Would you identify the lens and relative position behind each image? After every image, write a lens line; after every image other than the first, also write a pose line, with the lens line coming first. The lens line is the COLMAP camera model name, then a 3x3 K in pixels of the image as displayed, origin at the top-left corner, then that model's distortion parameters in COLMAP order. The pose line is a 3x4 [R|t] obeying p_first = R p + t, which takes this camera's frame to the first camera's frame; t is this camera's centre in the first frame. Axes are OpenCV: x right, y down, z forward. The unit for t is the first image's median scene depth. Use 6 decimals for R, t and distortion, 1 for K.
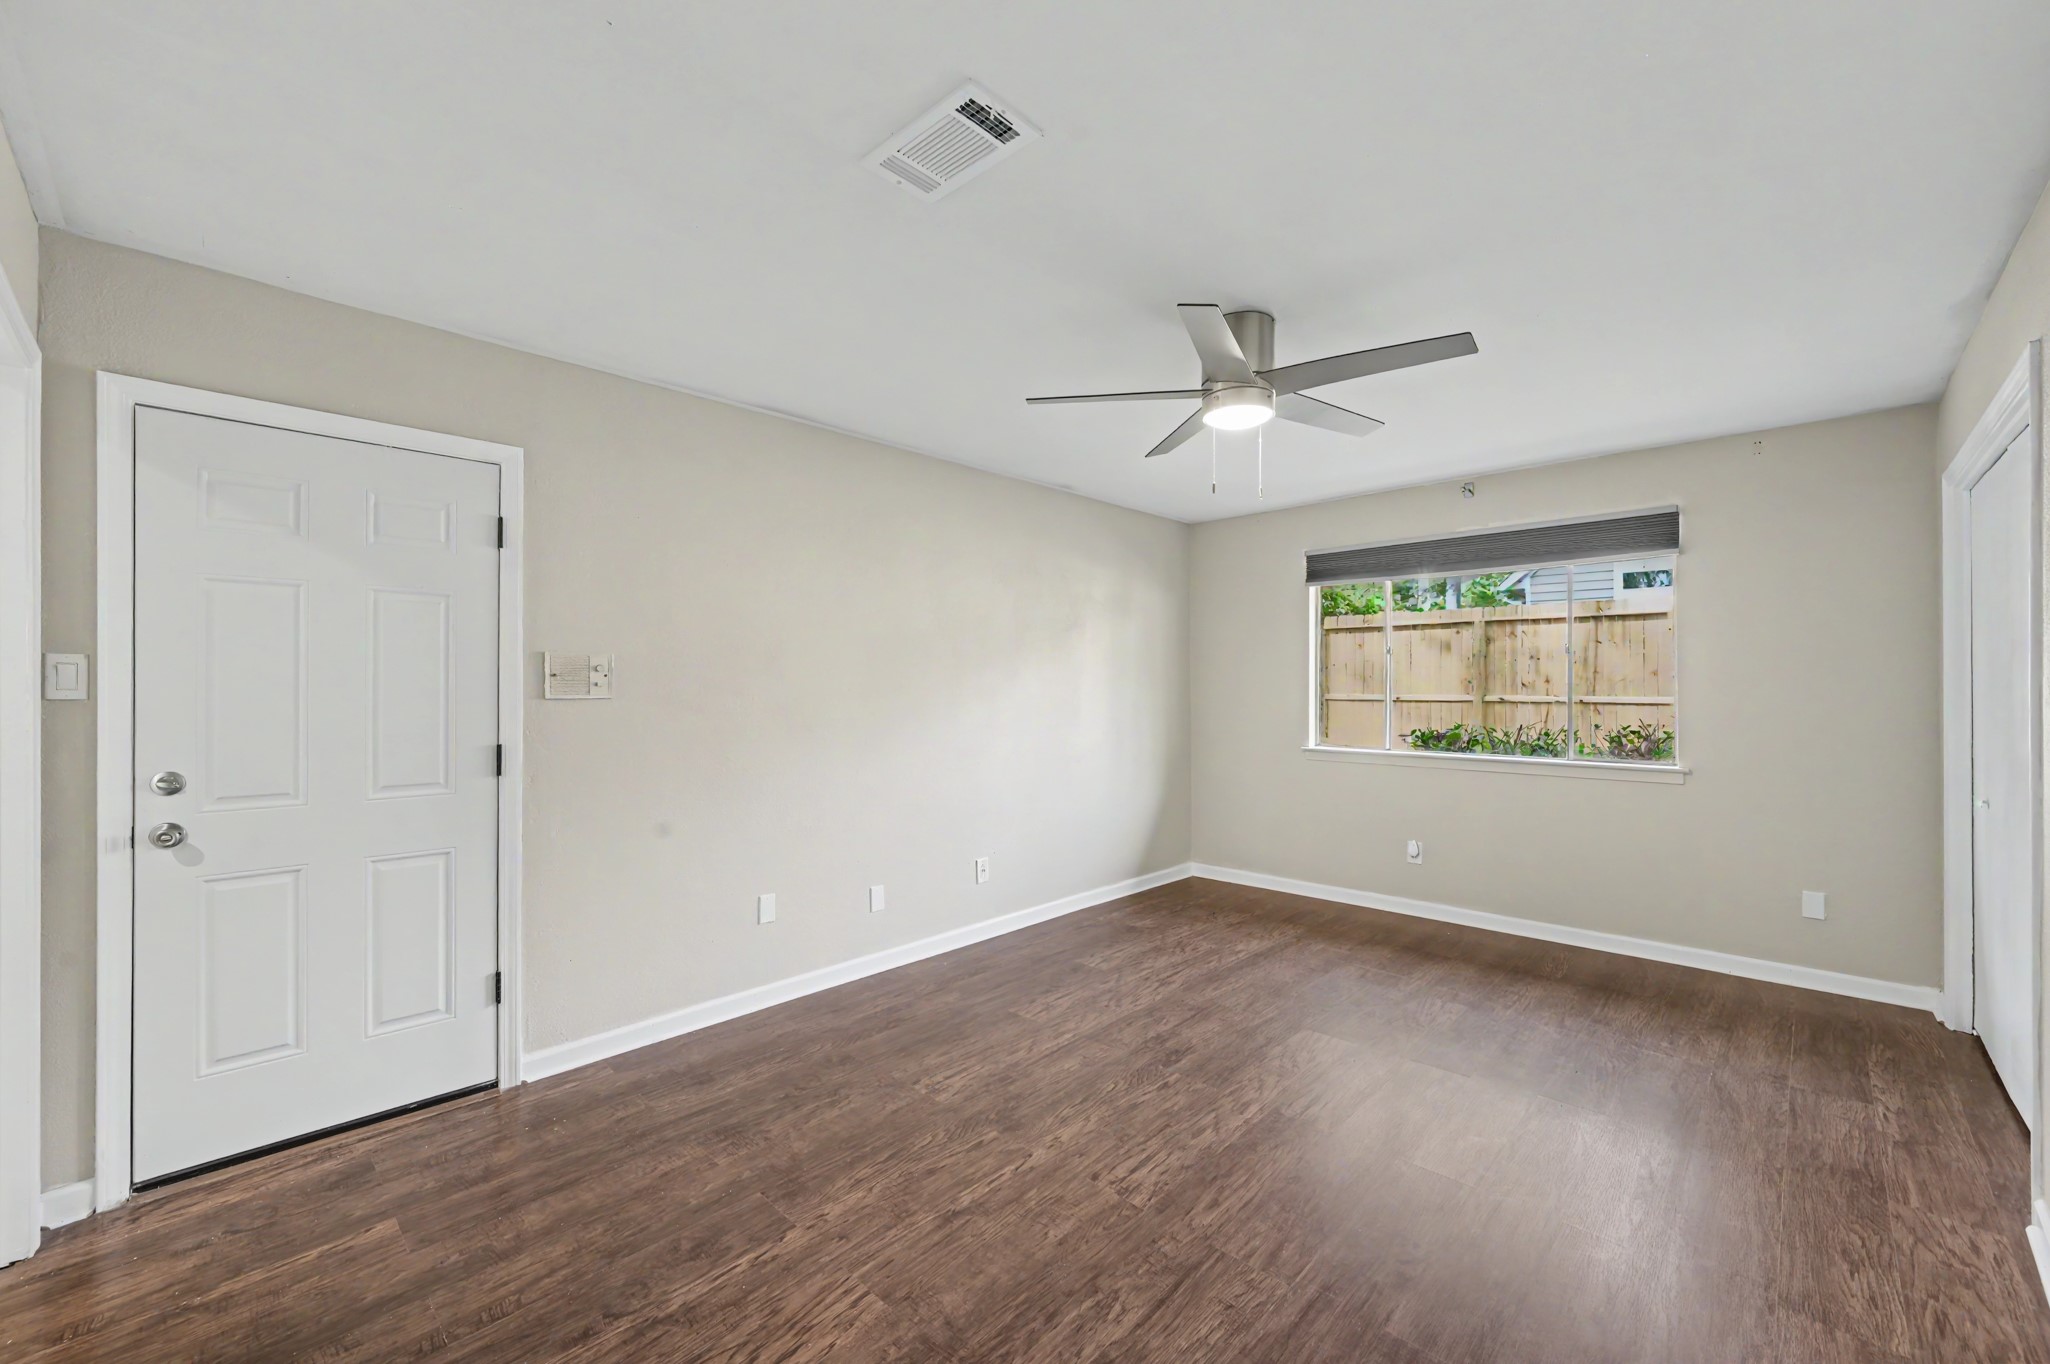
lens RADIAL K [[807.8, 0, 1028.8], [0, 807.8, 680.2], [0, 0, 1]] dist [0.003274, 0.000011]
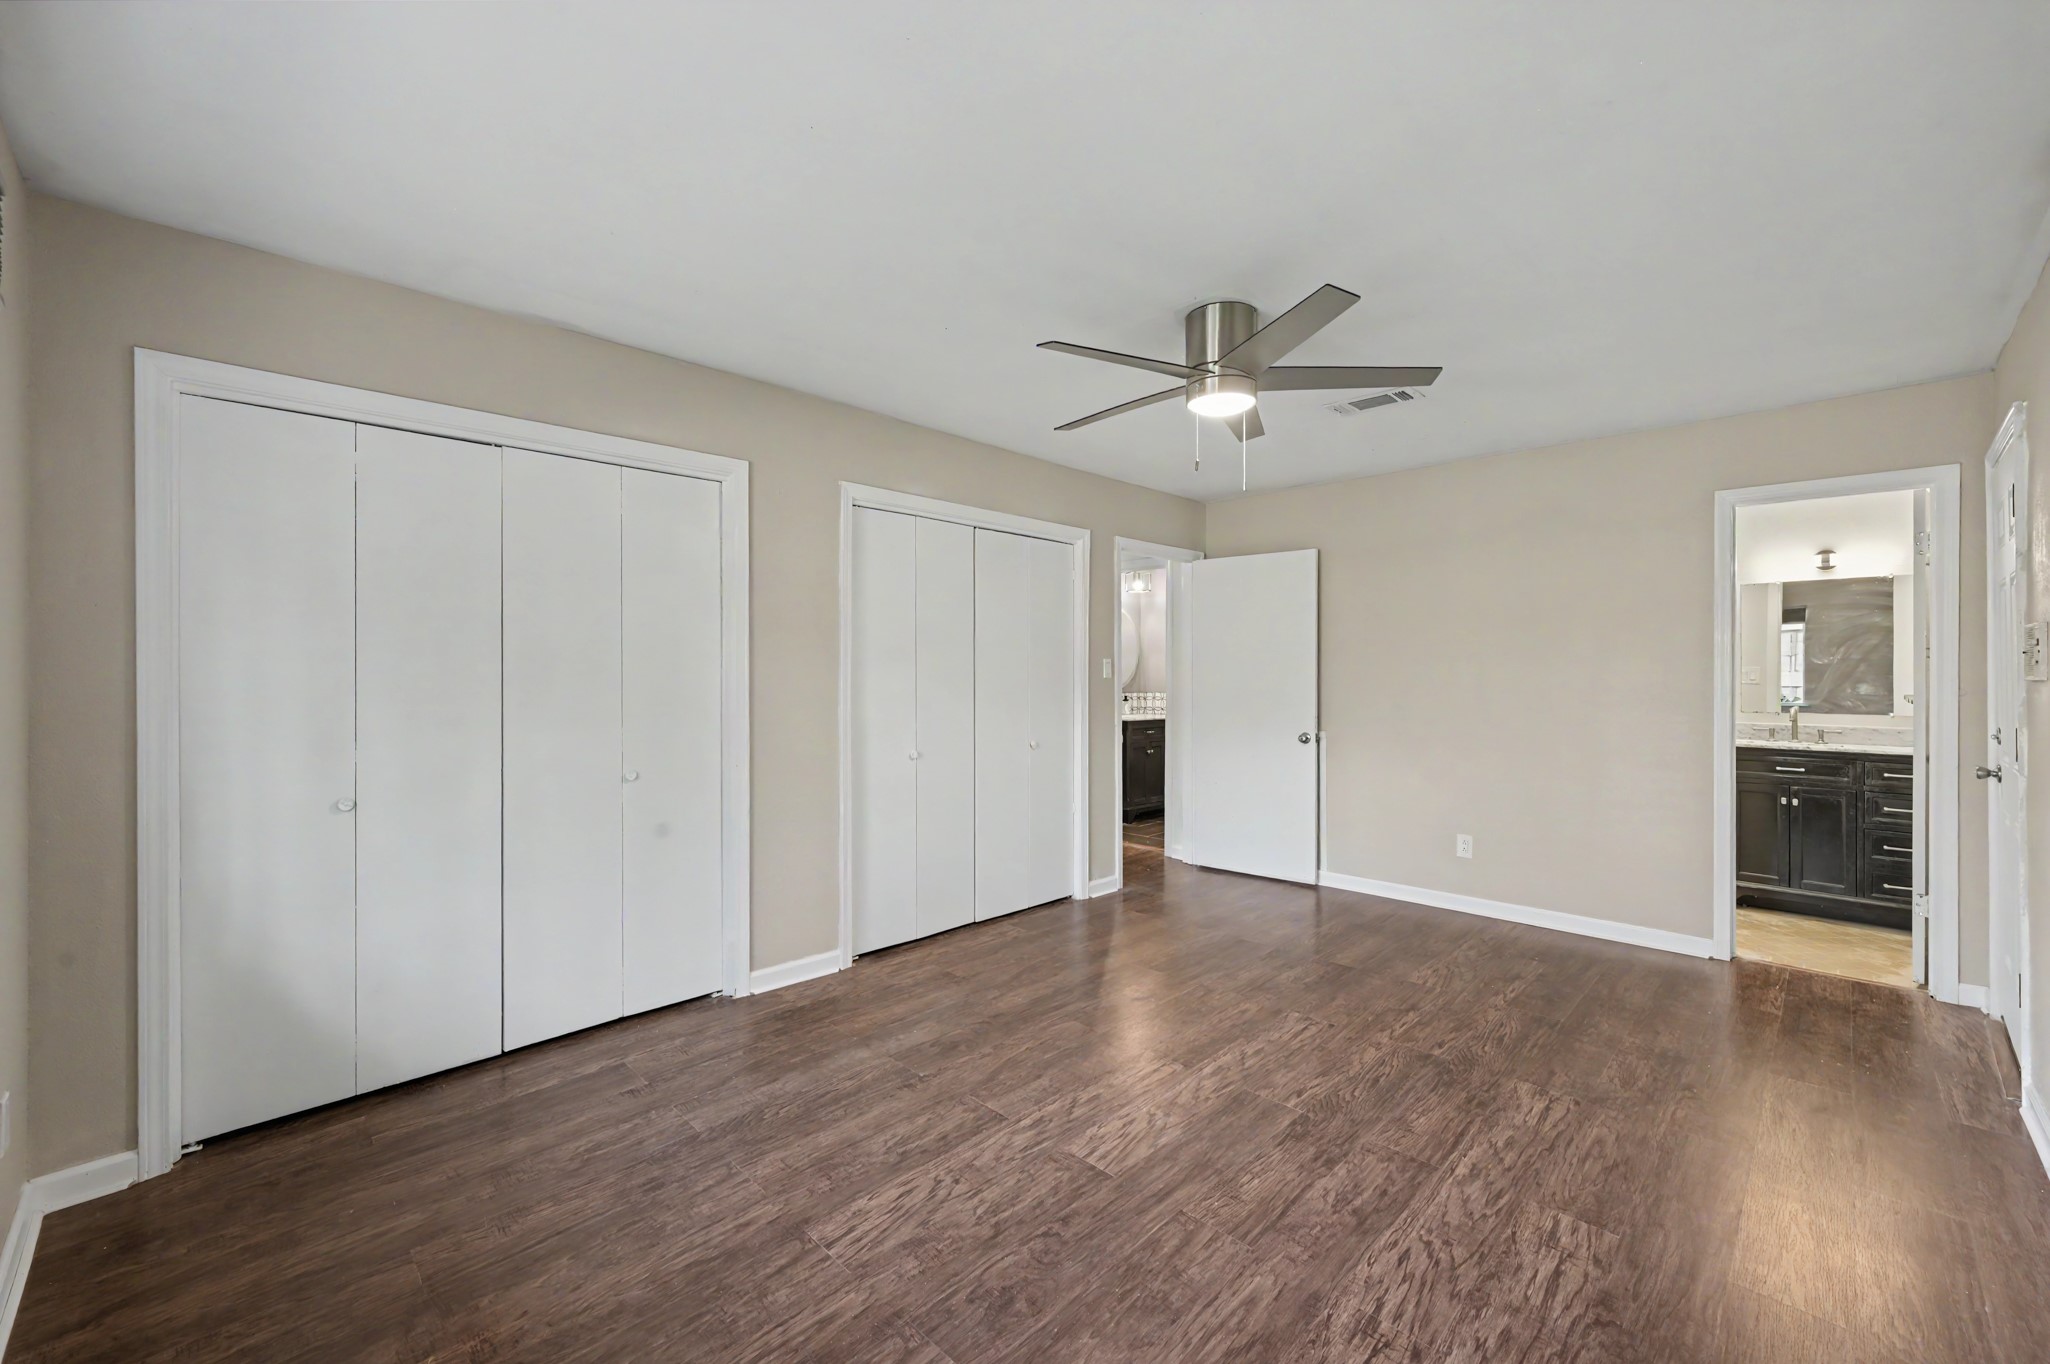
lens RADIAL K [[807.8, 0, 1028.8], [0, 807.8, 680.2], [0, 0, 1]] dist [0.003274, 0.000011]
pose [[-0.999834, 0.001200, 0.018206, 0.461480], [0.001270, 0.999992, 0.003859, 0.017812], [-0.018201, 0.003882, -0.999827, 1.928329]]
